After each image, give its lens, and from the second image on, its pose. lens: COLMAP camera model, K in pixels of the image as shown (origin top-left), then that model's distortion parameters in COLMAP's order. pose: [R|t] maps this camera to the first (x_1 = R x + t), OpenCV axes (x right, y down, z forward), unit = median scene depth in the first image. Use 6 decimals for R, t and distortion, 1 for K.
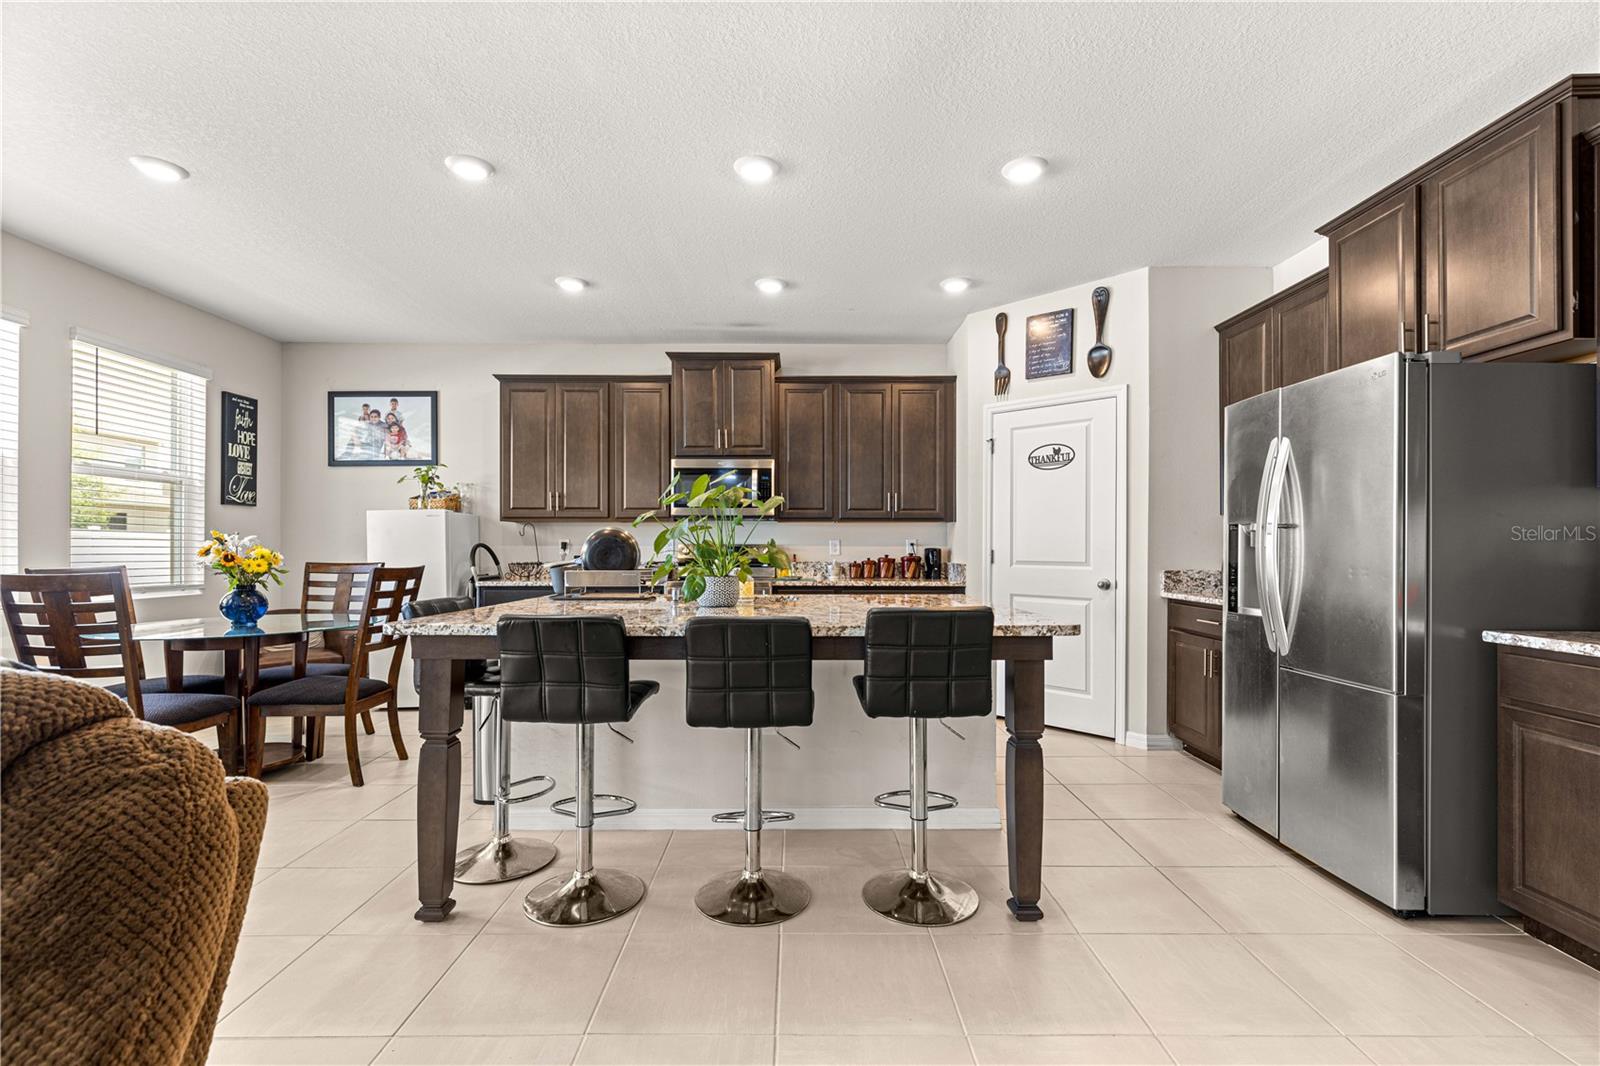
lens RADIAL K [[722.0, 0, 796.8], [0, 722.0, 542.9], [0, 0, 1]] dist [0.008465, -0.001237]
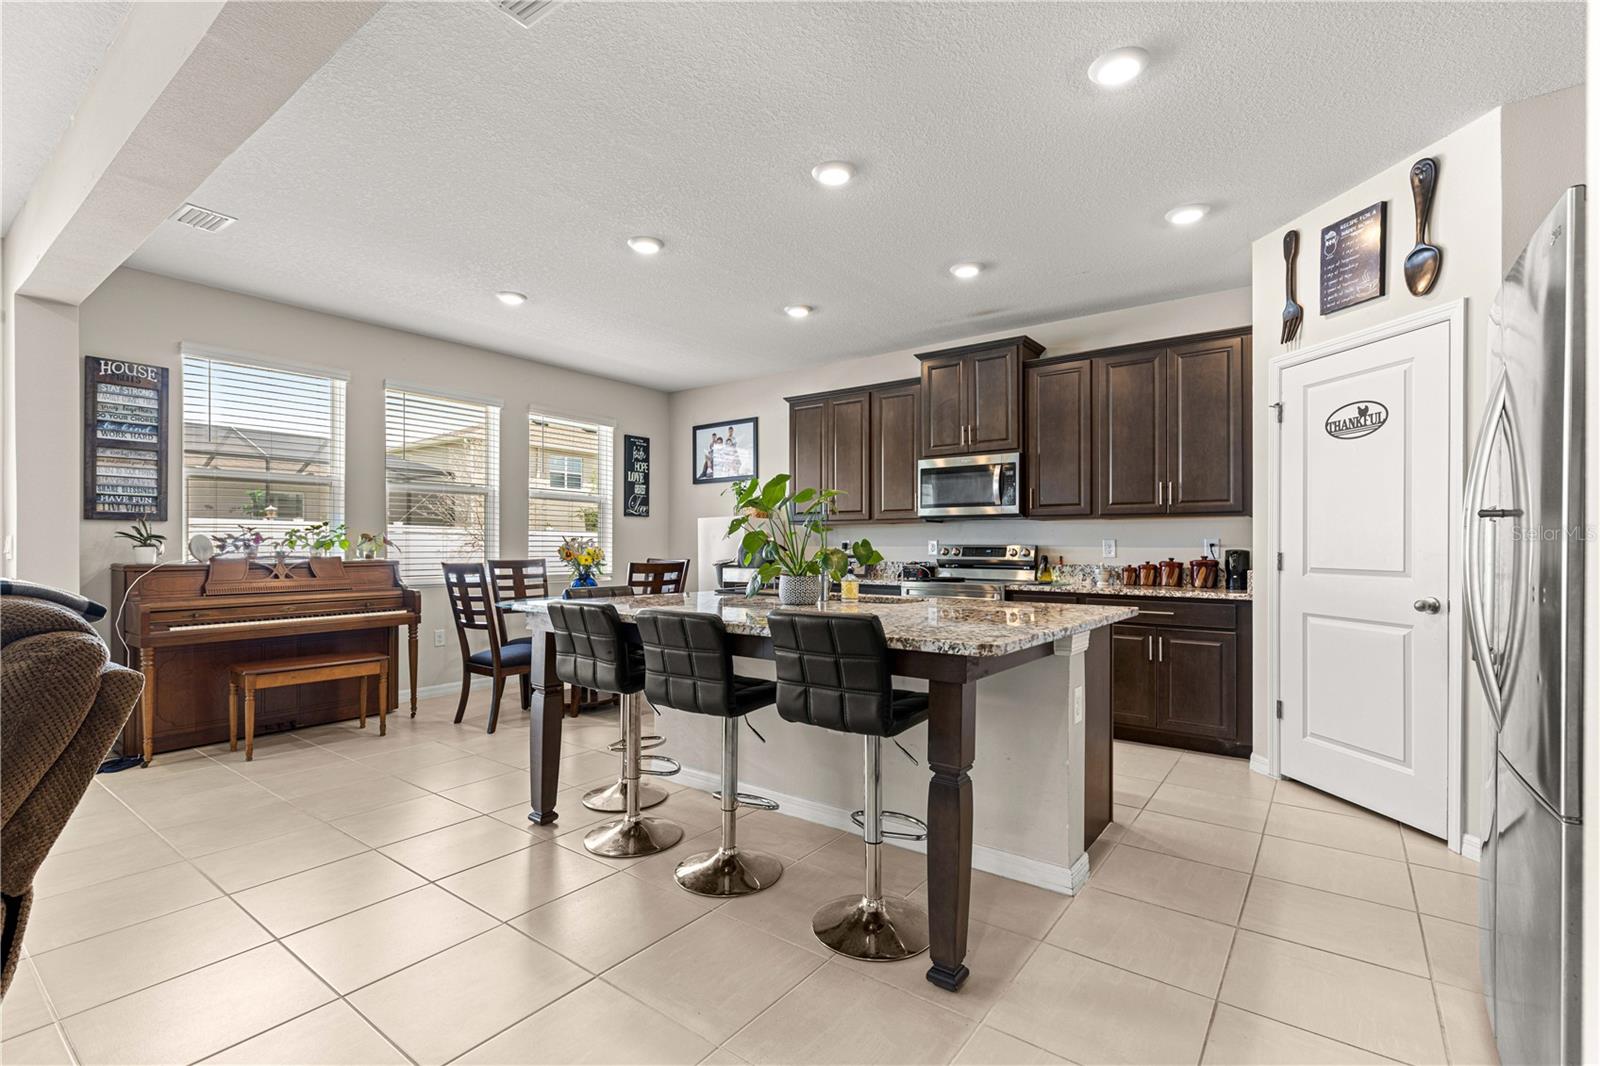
lens RADIAL K [[722.0, 0, 795.9], [0, 722.0, 543.8], [0, 0, 1]] dist [0.008465, -0.001237]
pose [[0.793493, -0.000566, -0.608580, 0.303871], [0.000897, 1.000000, 0.000239, 0.000097], [0.608579, -0.000736, 0.793493, 0.096202]]
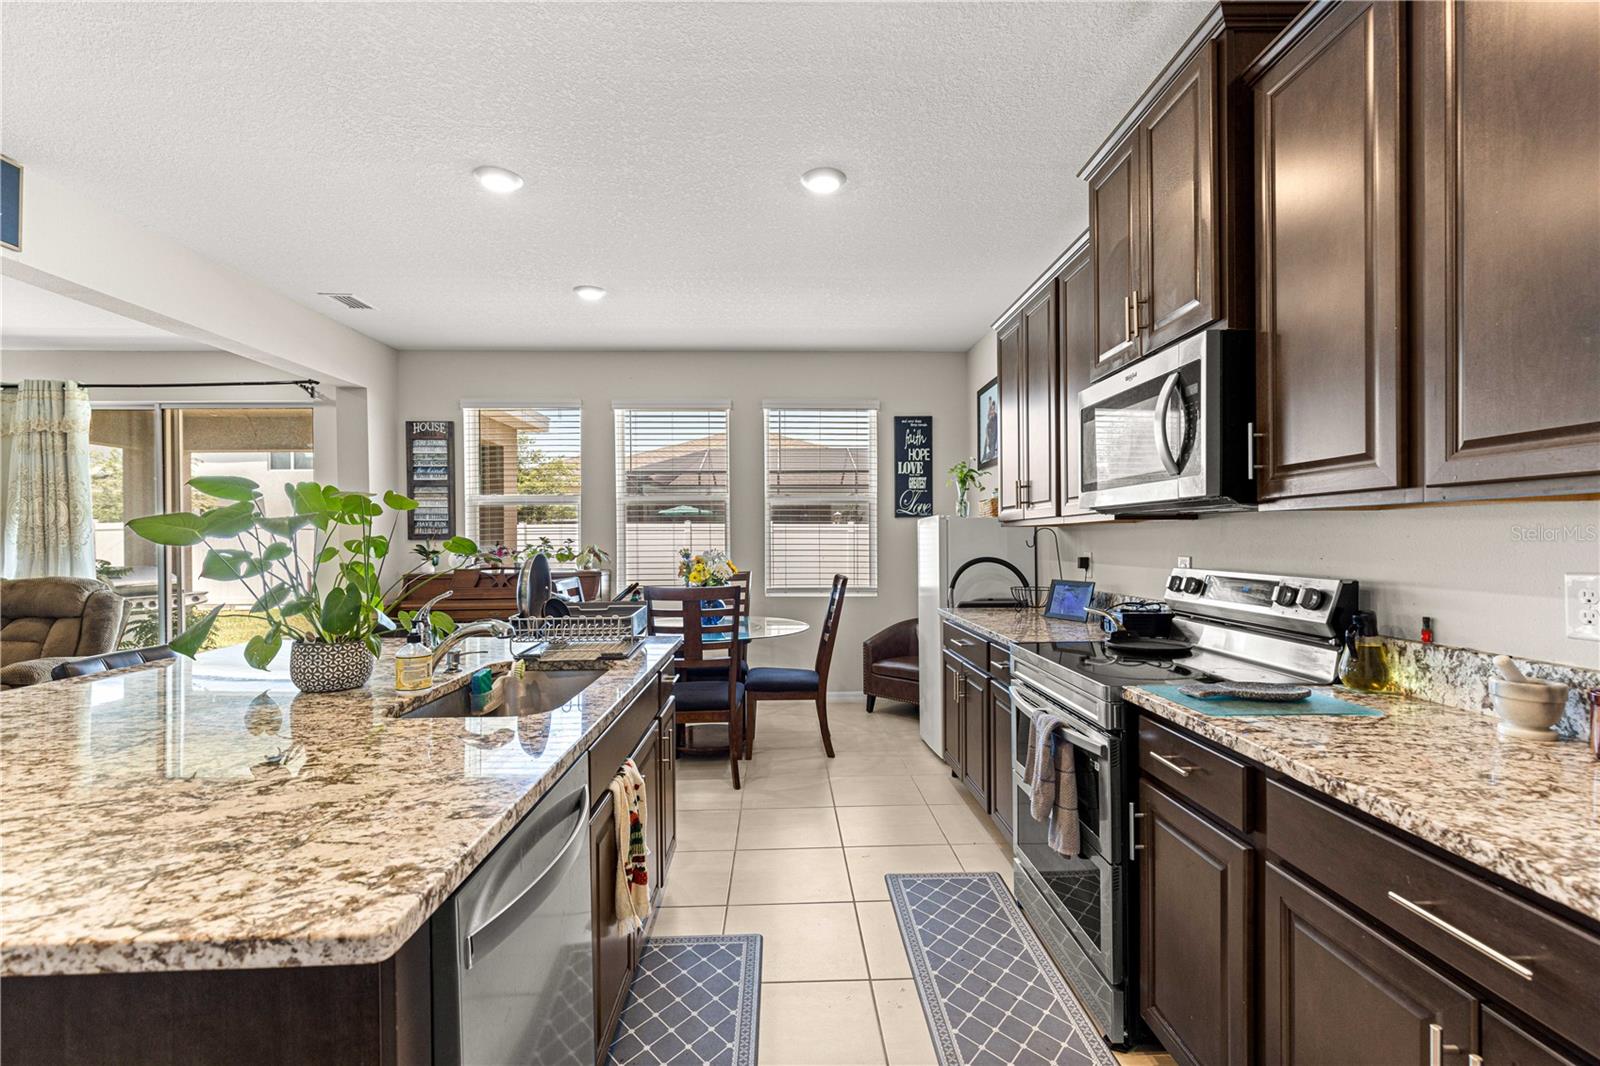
lens RADIAL K [[722.0, 0, 802.5], [0, 722.0, 534.2], [0, 0, 1]] dist [0.008465, -0.001237]
pose [[0.035450, -0.004735, -0.999360, 0.317630], [0.012349, 0.999914, -0.004299, -0.022794], [0.999295, -0.012189, 0.035505, 0.789734]]
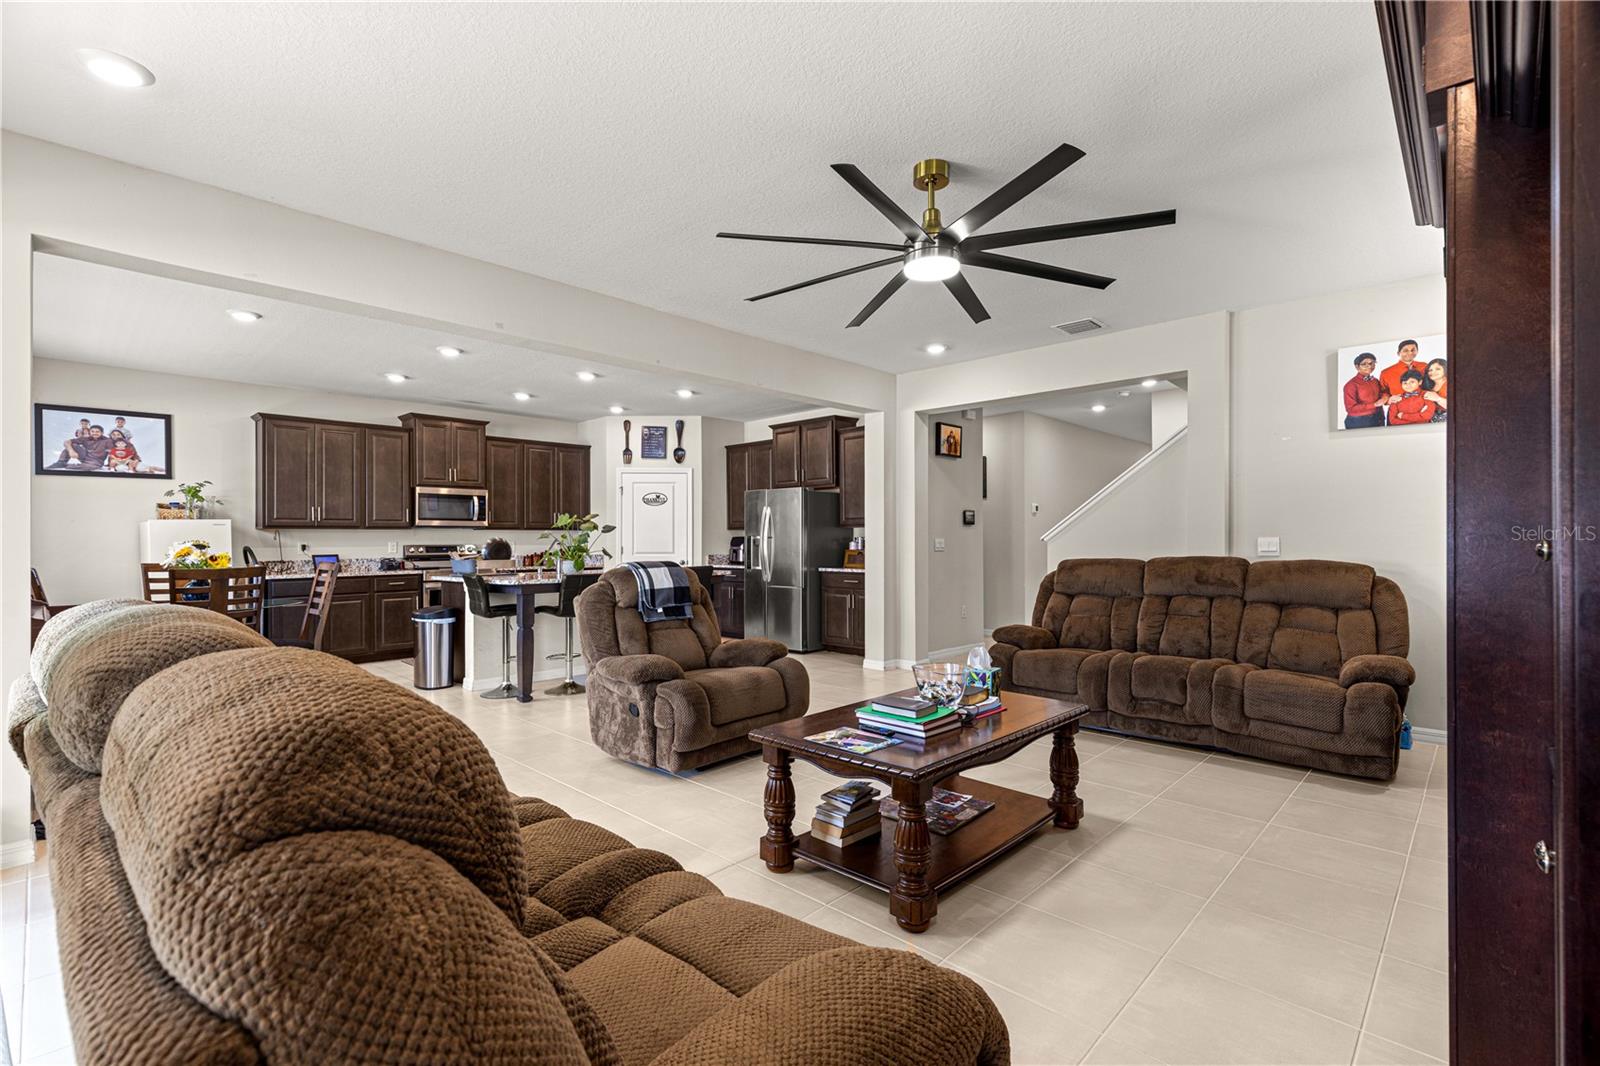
lens RADIAL K [[722.0, 0, 808.9], [0, 722.0, 531.2], [0, 0, 1]] dist [0.008465, -0.001237]
pose [[0.689659, 0.003508, 0.724126, -0.684351], [0.002955, 0.999966, -0.007659, -0.013290], [-0.724129, 0.007422, 0.689625, -0.579393]]
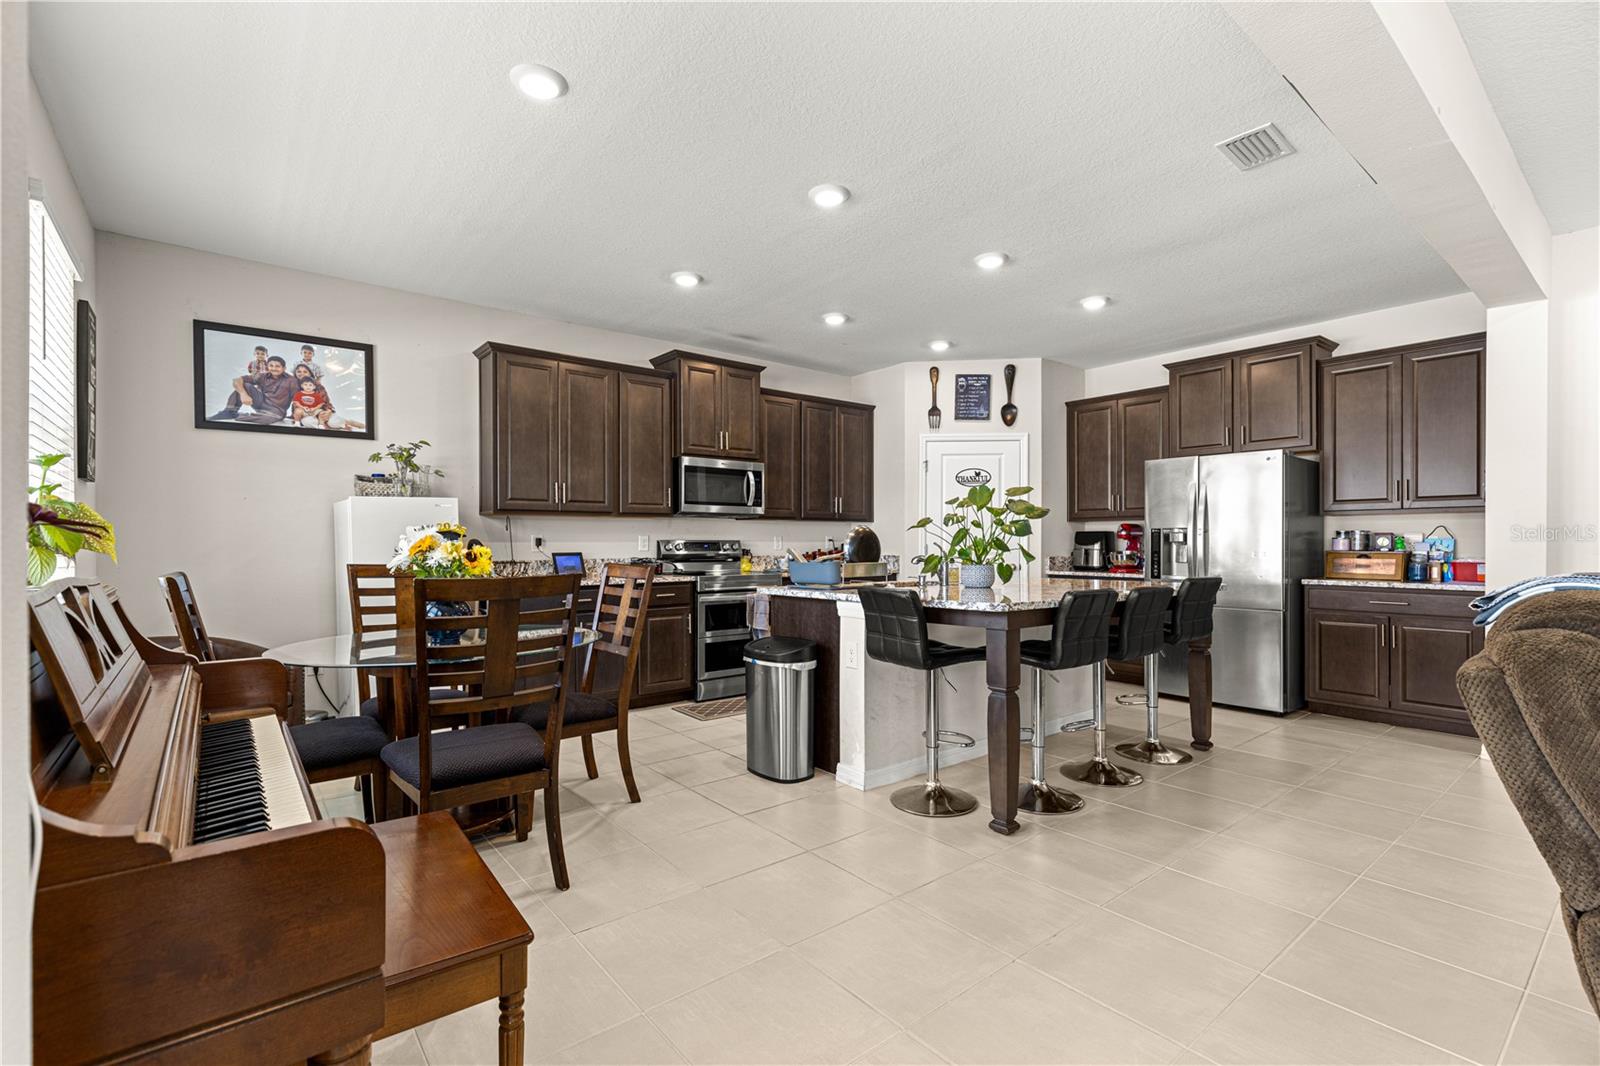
lens RADIAL K [[722.0, 0, 807.6], [0, 722.0, 542.4], [0, 0, 1]] dist [0.008465, -0.001237]
pose [[0.778208, -0.002275, 0.628003, -0.673629], [-0.000558, 0.999991, 0.004314, 0.000334], [-0.628007, -0.003708, 0.778199, 0.098733]]
